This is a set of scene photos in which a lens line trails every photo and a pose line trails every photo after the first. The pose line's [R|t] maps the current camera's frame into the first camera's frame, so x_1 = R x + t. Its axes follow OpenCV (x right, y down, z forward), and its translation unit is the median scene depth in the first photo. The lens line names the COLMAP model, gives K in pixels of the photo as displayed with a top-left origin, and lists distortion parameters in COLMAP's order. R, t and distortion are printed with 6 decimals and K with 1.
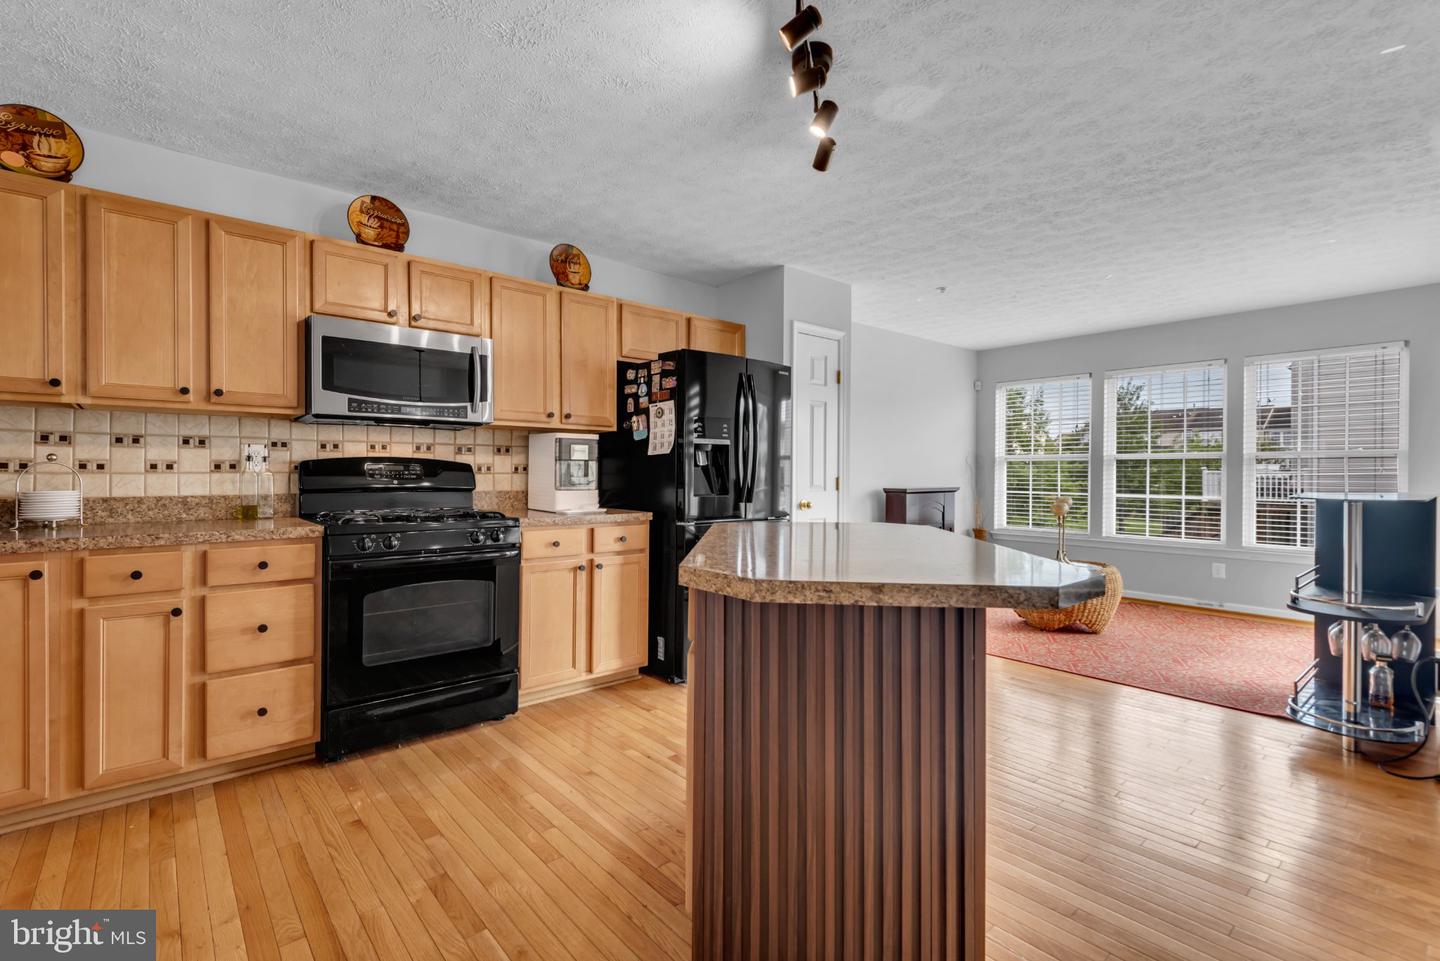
lens RADIAL K [[651.2, 0, 710.4], [0, 651.2, 474.7], [0, 0, 1]] dist [0.012726, -0.004937]
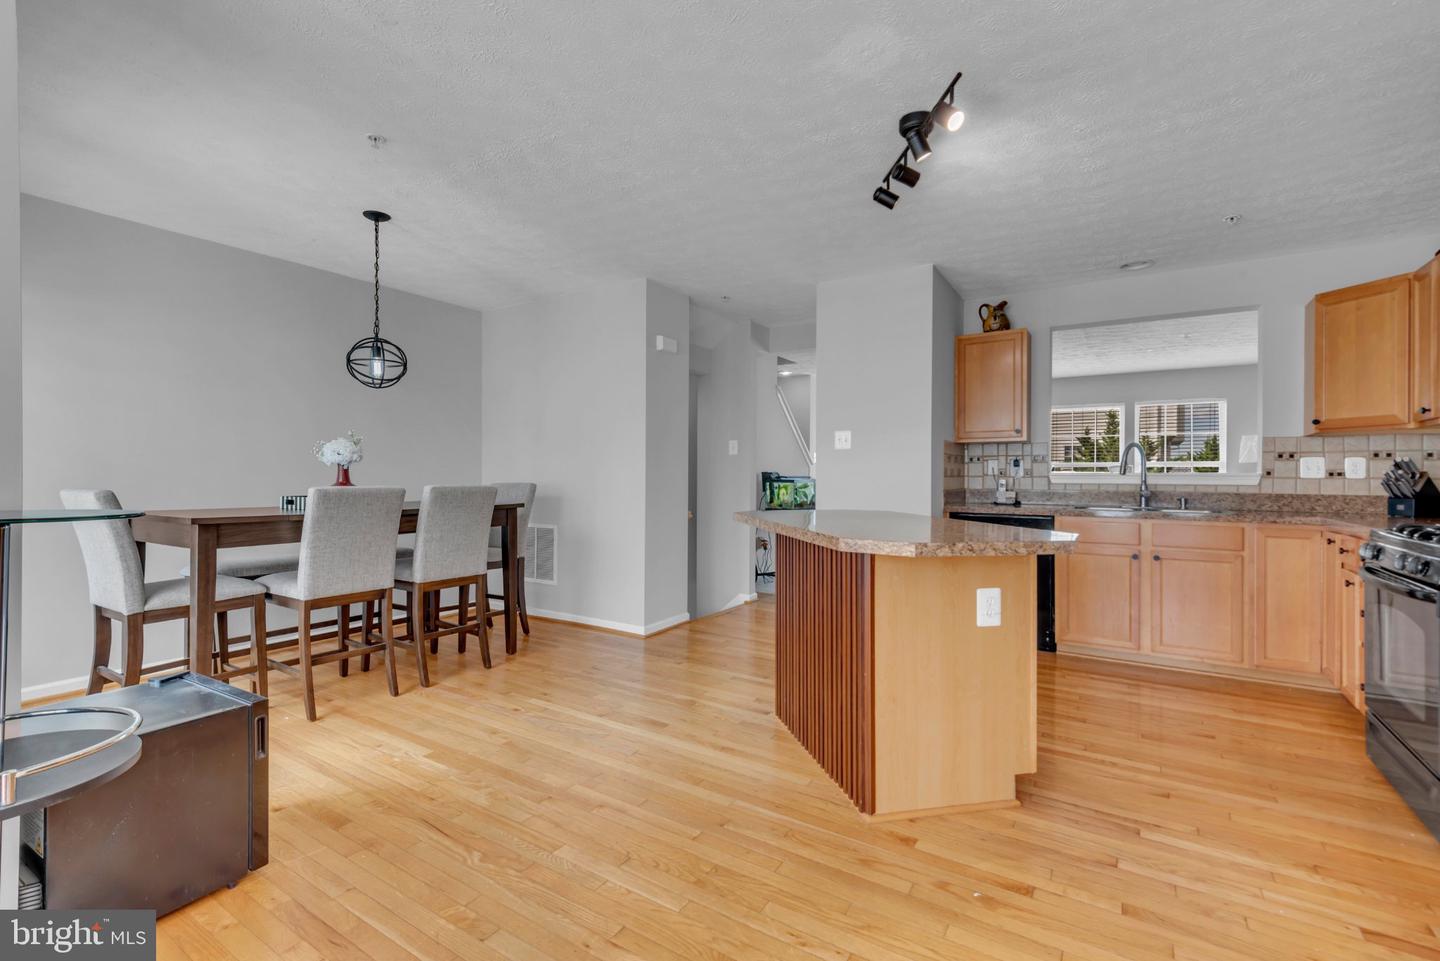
lens RADIAL K [[651.2, 0, 706.7], [0, 651.2, 474.5], [0, 0, 1]] dist [0.012726, -0.004937]
pose [[-0.959981, -0.006529, -0.279989, 0.609551], [-0.007686, 0.999966, 0.003036, -0.002335], [0.279960, 0.005067, -0.959998, 1.477495]]
